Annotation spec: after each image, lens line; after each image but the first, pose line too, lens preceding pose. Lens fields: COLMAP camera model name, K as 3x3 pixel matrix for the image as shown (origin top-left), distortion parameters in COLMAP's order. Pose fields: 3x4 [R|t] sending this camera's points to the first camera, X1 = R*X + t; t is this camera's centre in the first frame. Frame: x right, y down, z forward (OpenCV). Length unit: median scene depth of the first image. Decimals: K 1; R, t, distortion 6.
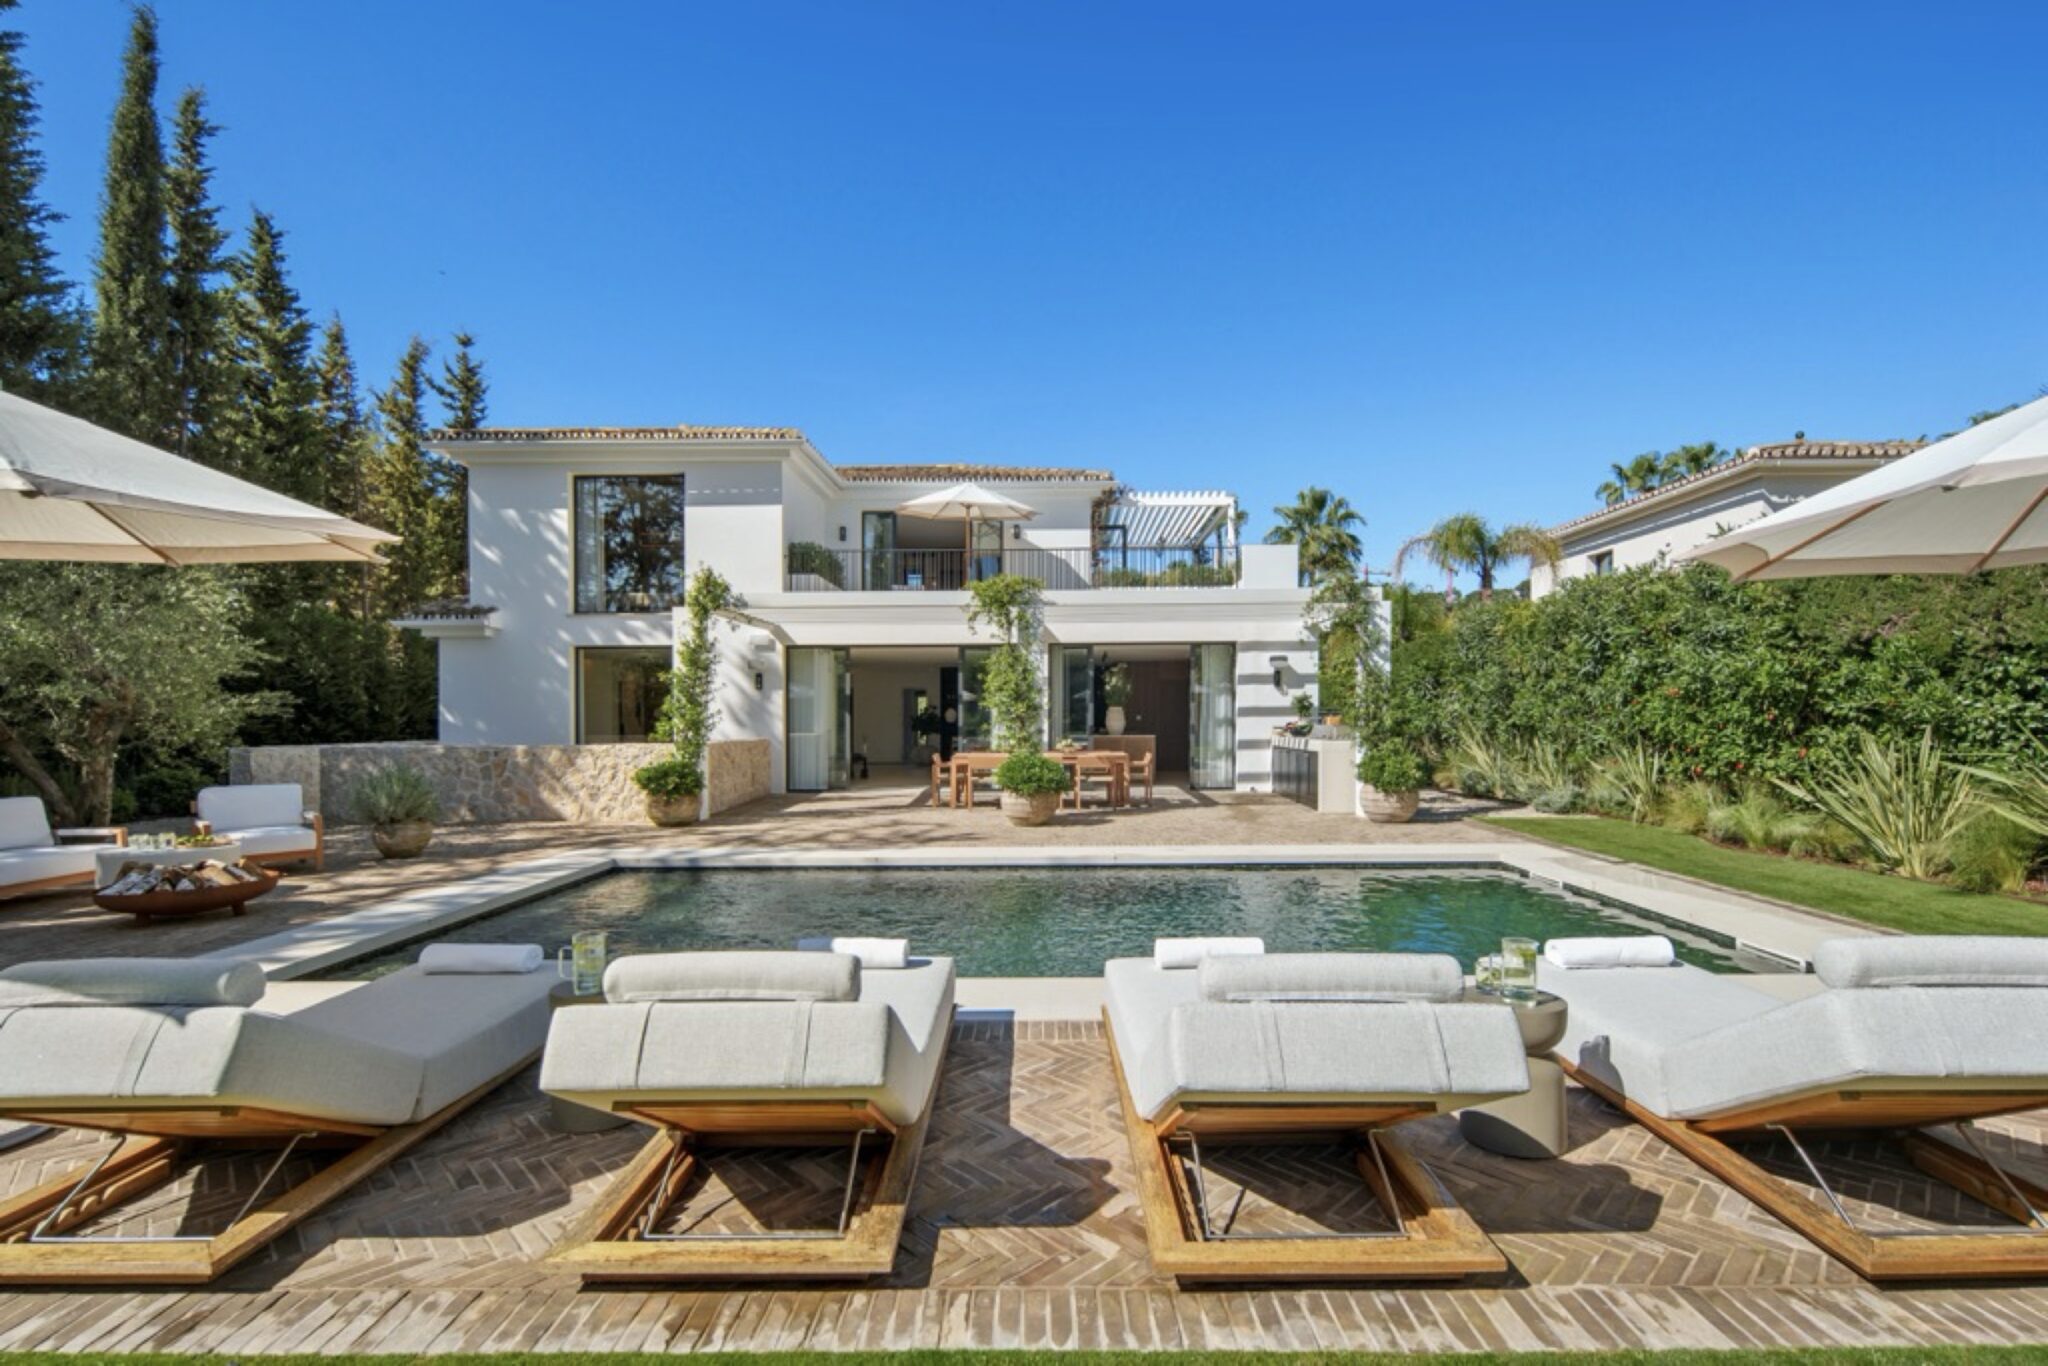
lens RADIAL K [[963.9, 0, 1057.2], [0, 963.9, 722.1], [0, 0, 1]] dist [0.002078, 0.000401]
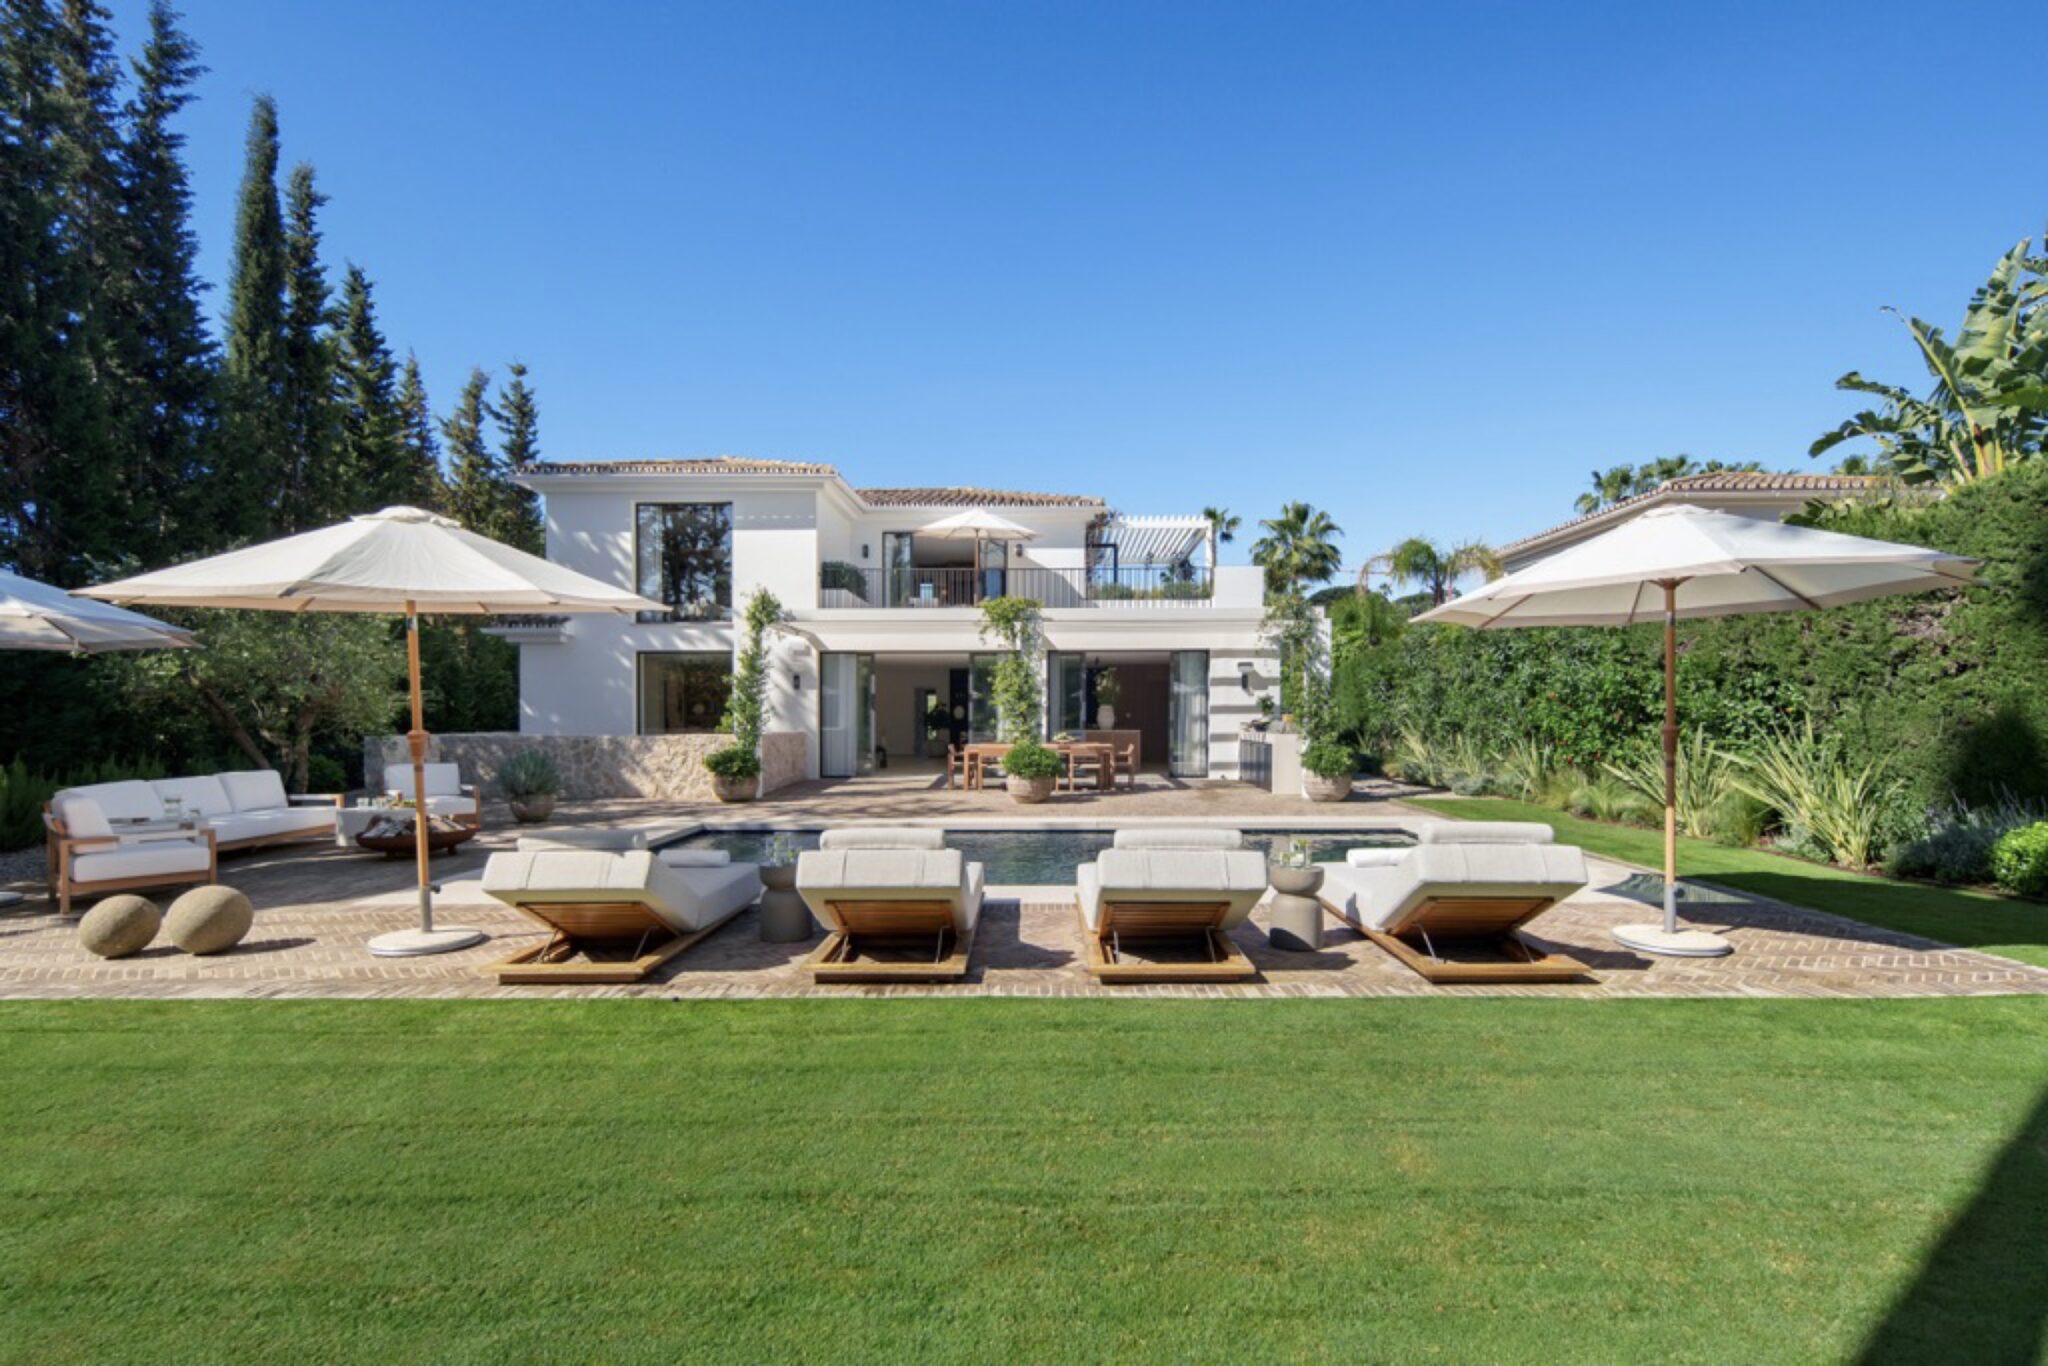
lens RADIAL K [[971.7, 0, 1083.1], [0, 971.7, 725.9], [0, 0, 1]] dist [-0.000706, -0.000147]
pose [[0.999659, 0.003987, 0.025808, 0.005170], [-0.004149, 0.999972, 0.006213, 0.002155], [-0.025783, -0.006318, 0.999648, -0.189558]]
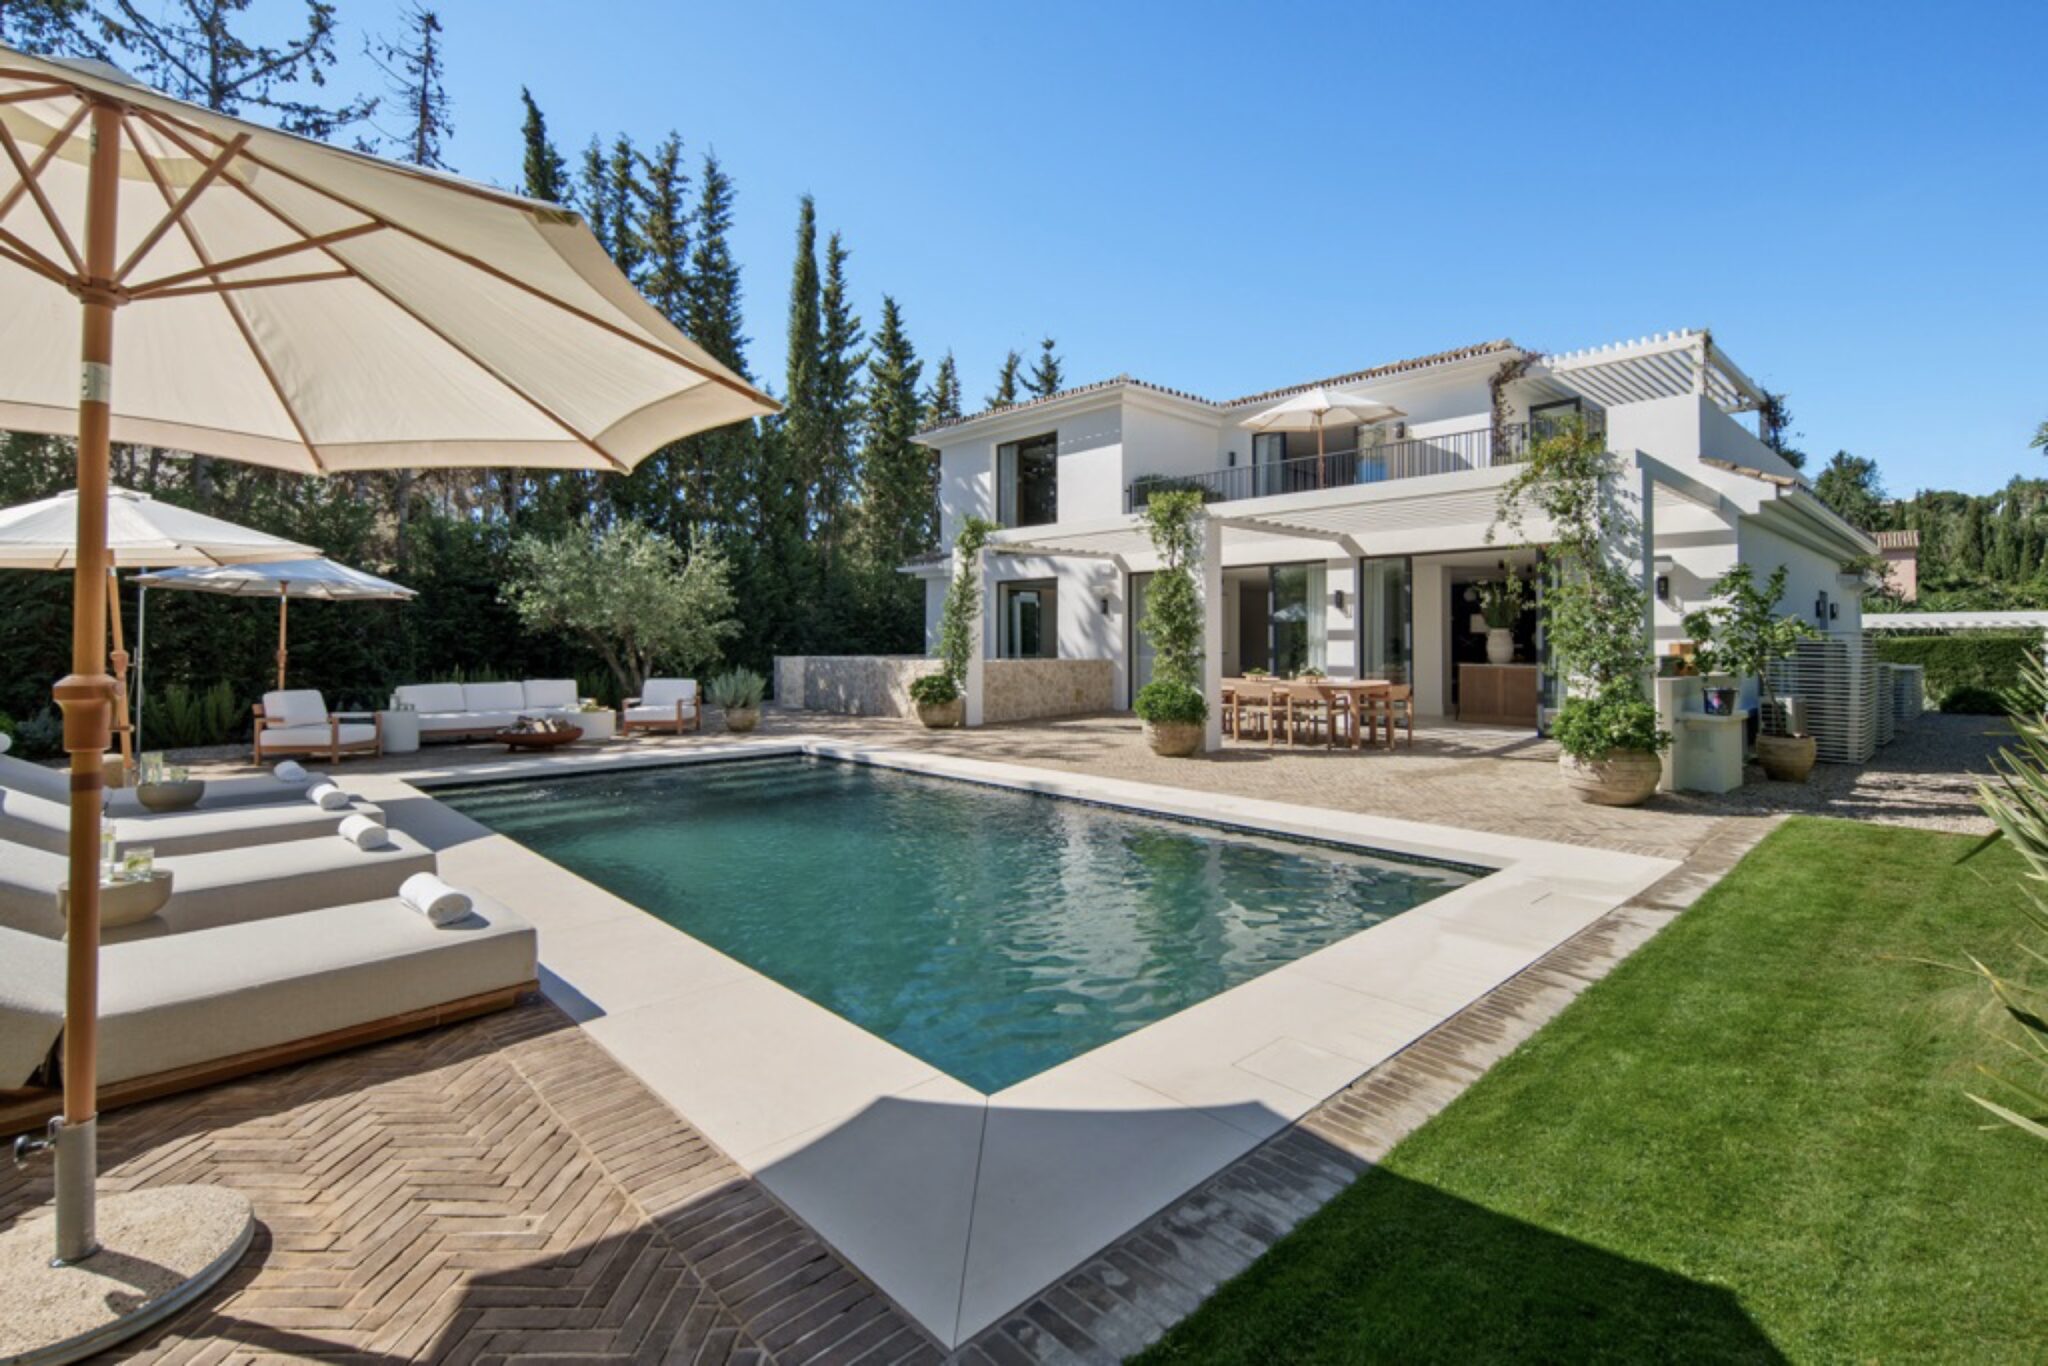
lens RADIAL K [[954.0, 0, 1094.8], [0, 954.0, 623.0], [0, 0, 1]] dist [0.000488, 0.000002]
pose [[0.691484, -0.006711, -0.722361, 0.512750], [-0.008755, 0.999806, -0.017669, -0.003860], [0.722339, 0.018542, 0.691291, 0.256581]]
